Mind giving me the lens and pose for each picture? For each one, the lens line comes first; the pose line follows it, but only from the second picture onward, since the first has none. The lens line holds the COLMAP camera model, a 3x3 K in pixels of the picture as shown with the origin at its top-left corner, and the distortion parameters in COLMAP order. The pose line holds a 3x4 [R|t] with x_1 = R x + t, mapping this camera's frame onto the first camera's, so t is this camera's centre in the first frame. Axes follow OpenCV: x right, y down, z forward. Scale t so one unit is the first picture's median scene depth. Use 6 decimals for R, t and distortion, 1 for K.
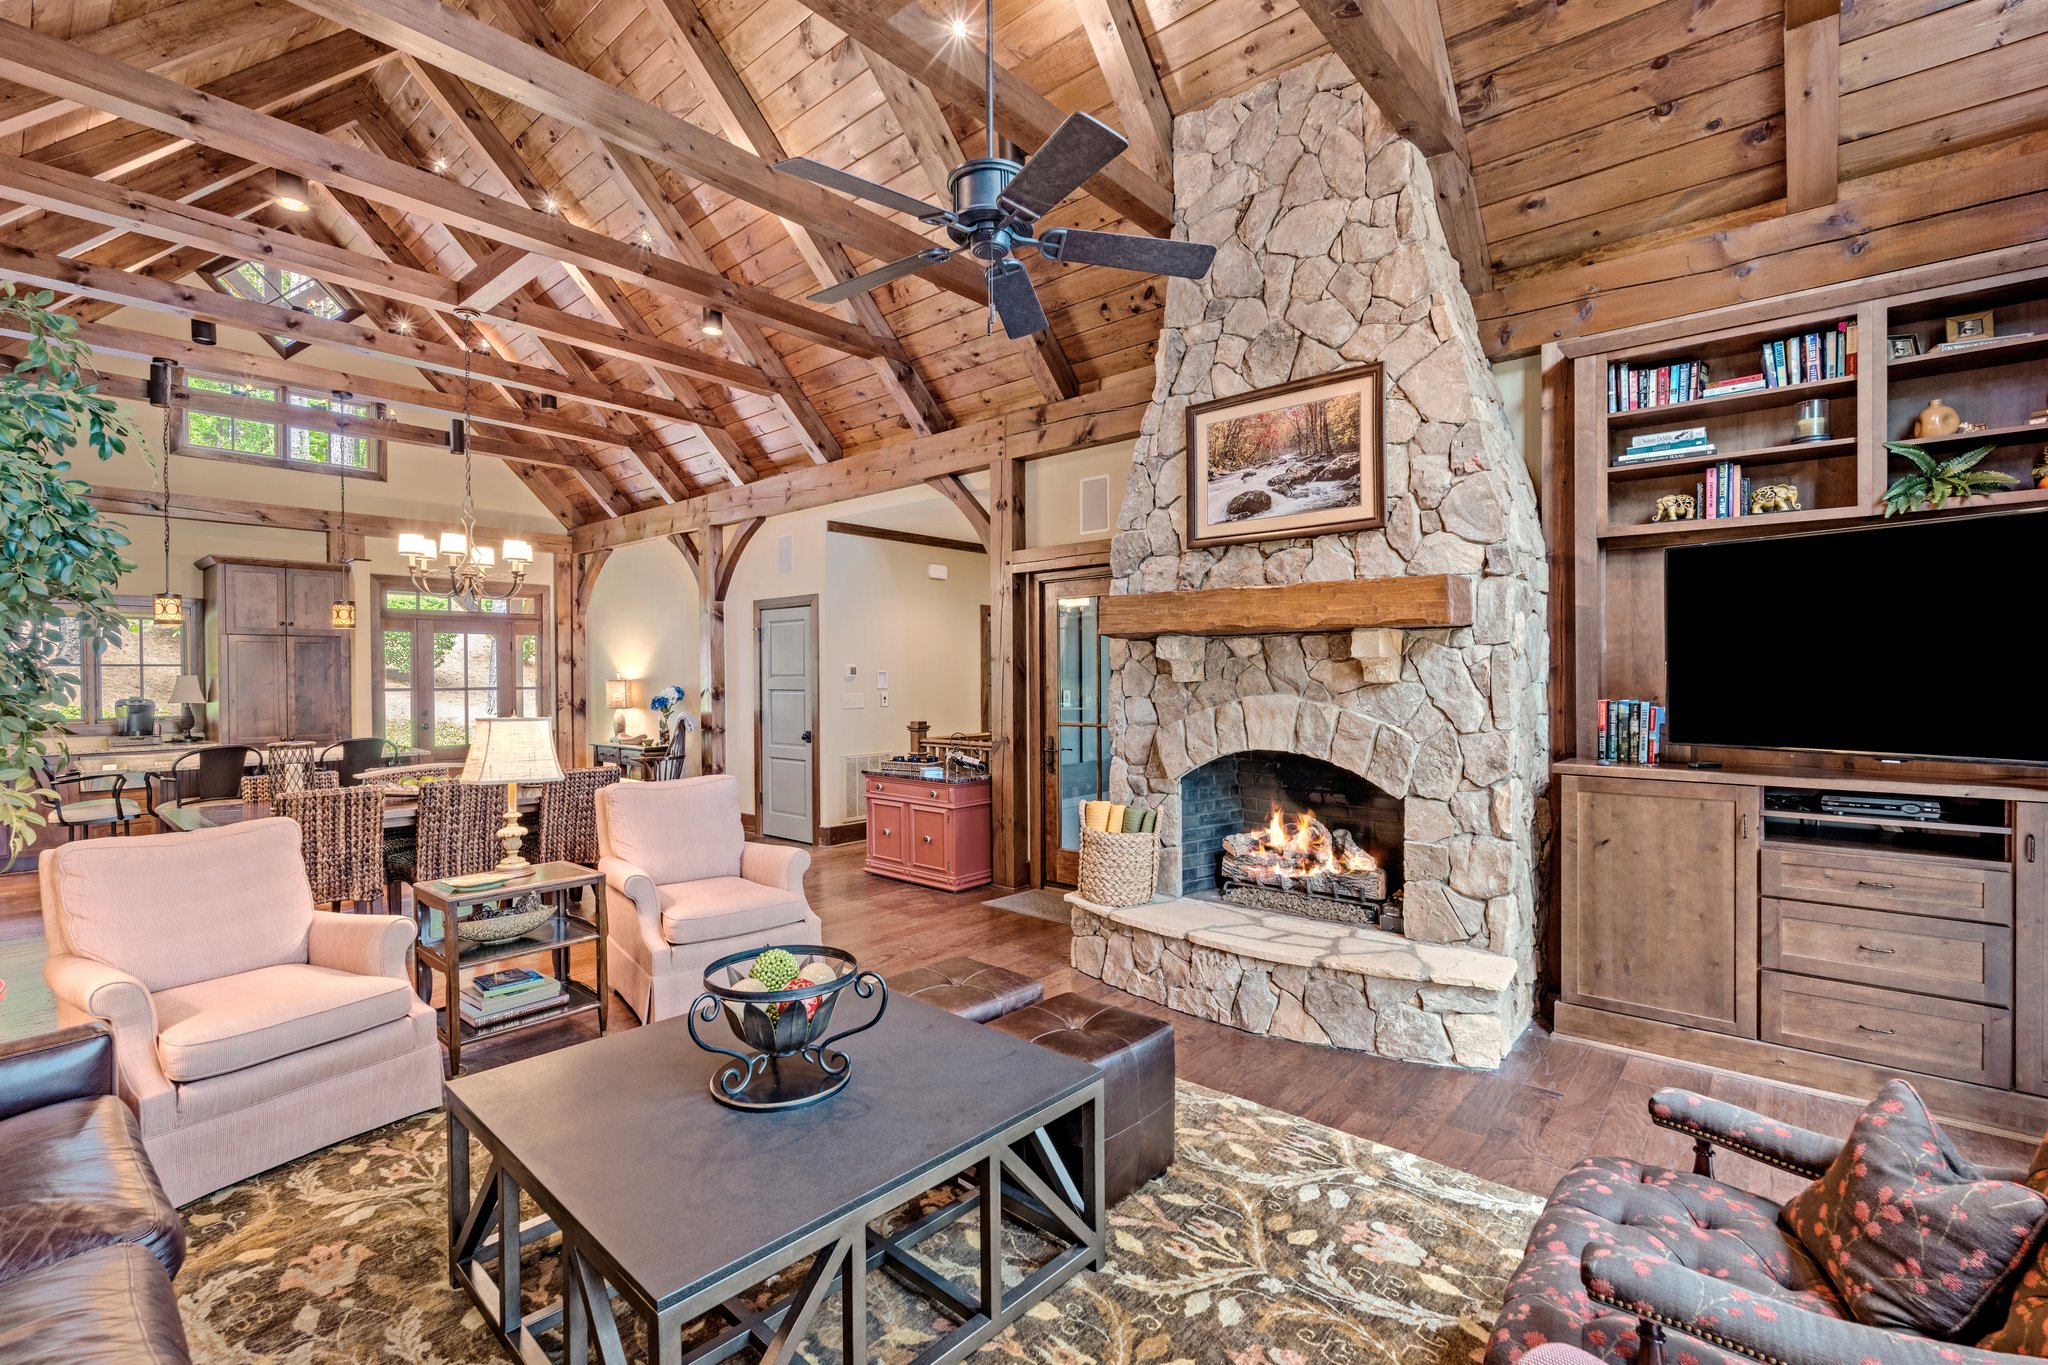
lens RADIAL K [[898.9, 0, 1024.2], [0, 898.9, 680.6], [0, 0, 1]] dist [-0.005439, -0.000287]
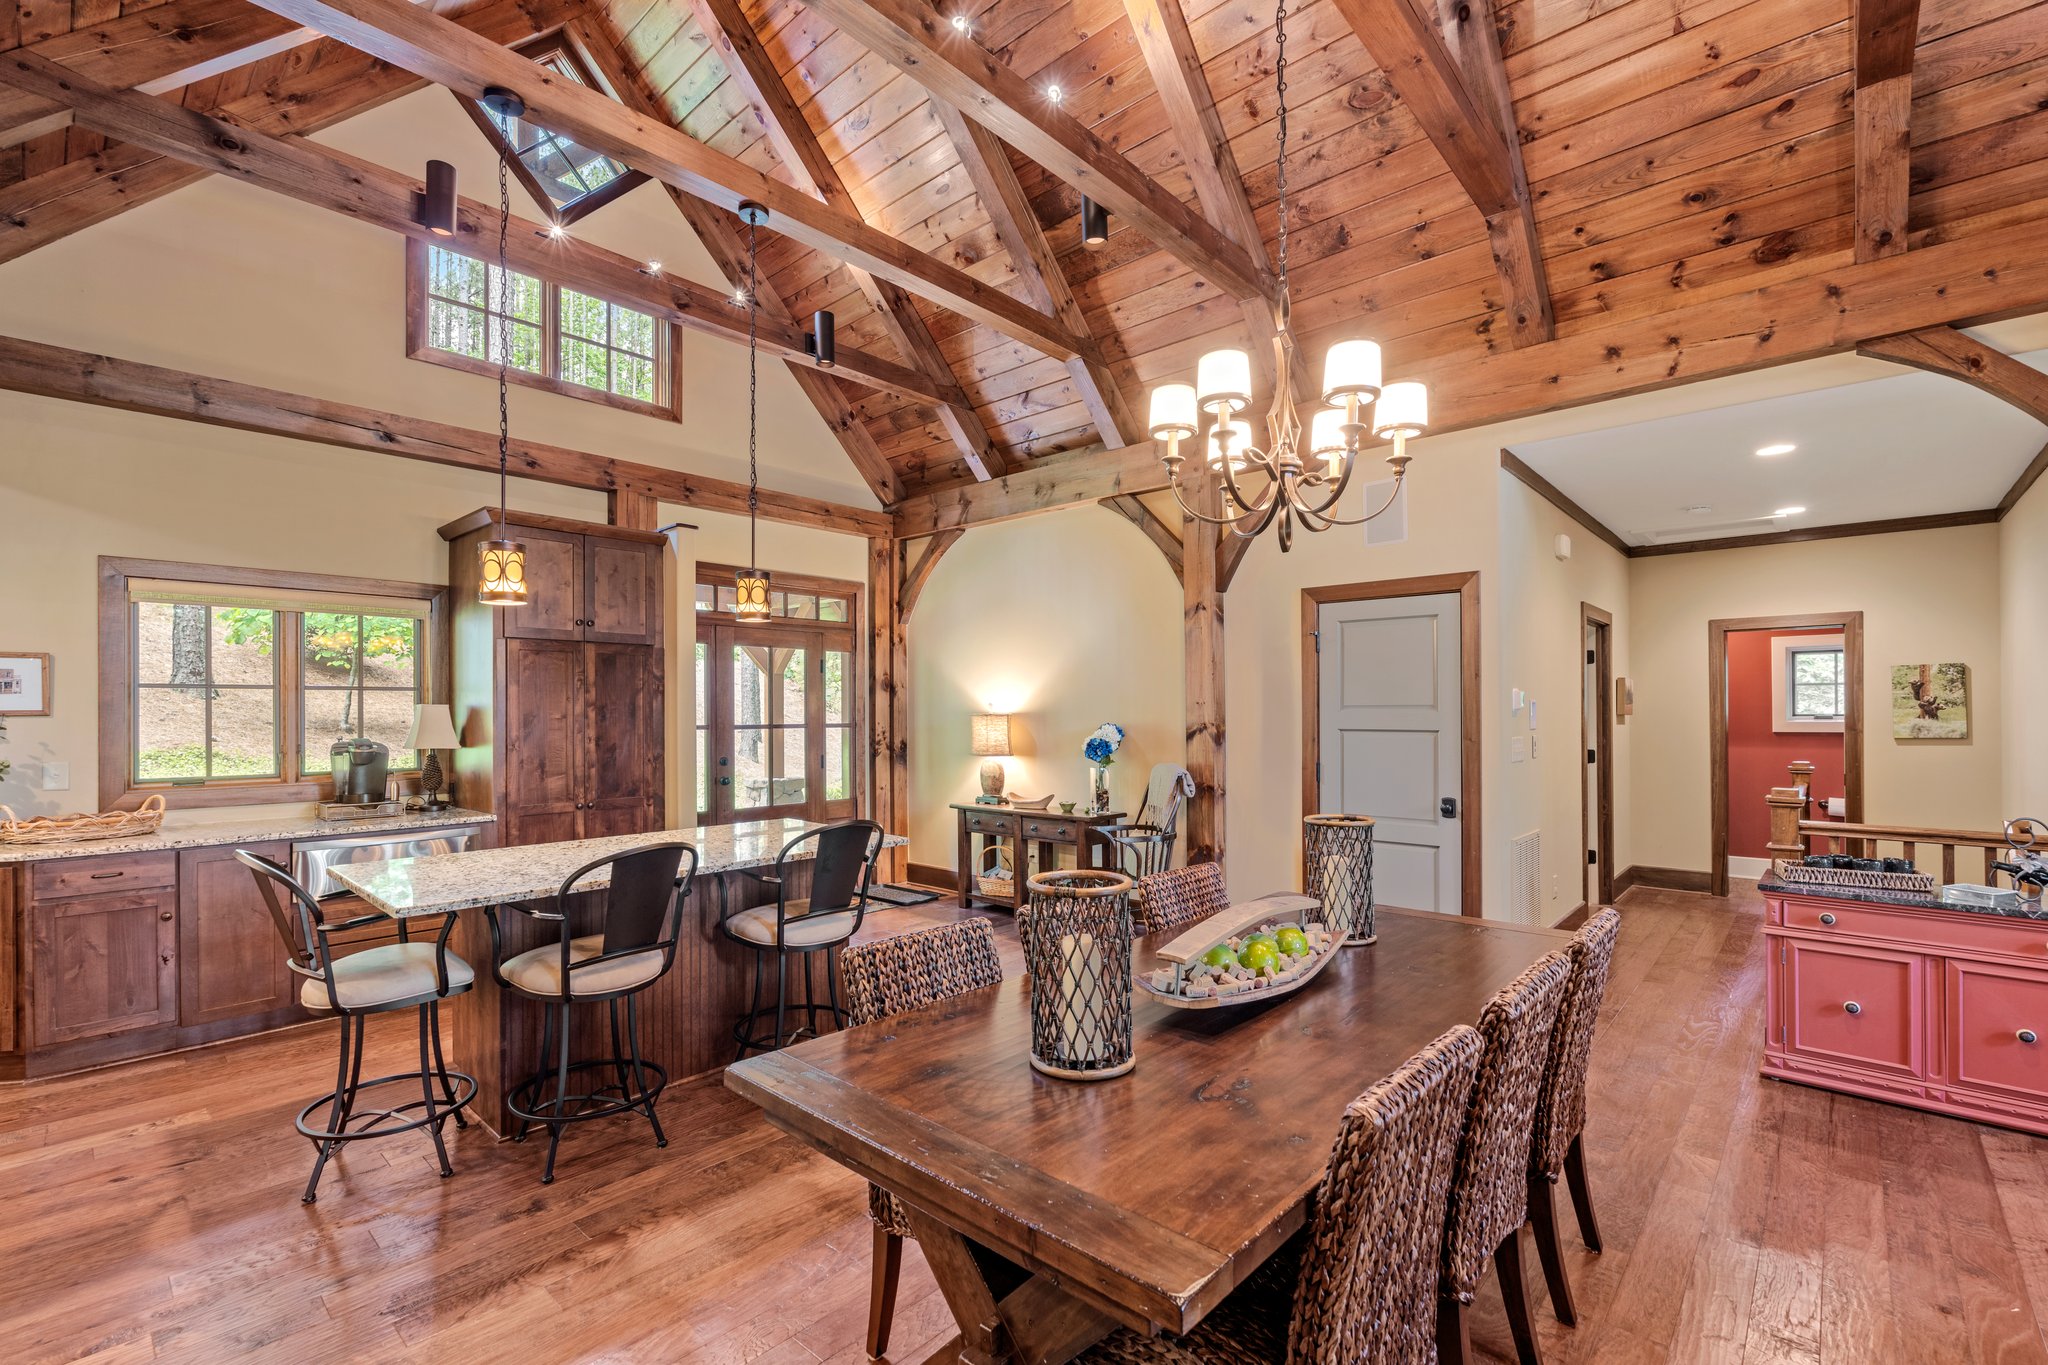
lens RADIAL K [[898.9, 0, 1025.7], [0, 898.9, 702.8], [0, 0, 1]] dist [-0.005439, -0.000287]
pose [[0.999524, 0.002158, -0.030773, -0.436443], [-0.002671, 0.999858, -0.016643, 0.002260], [0.030732, 0.016718, 0.999388, 0.334319]]
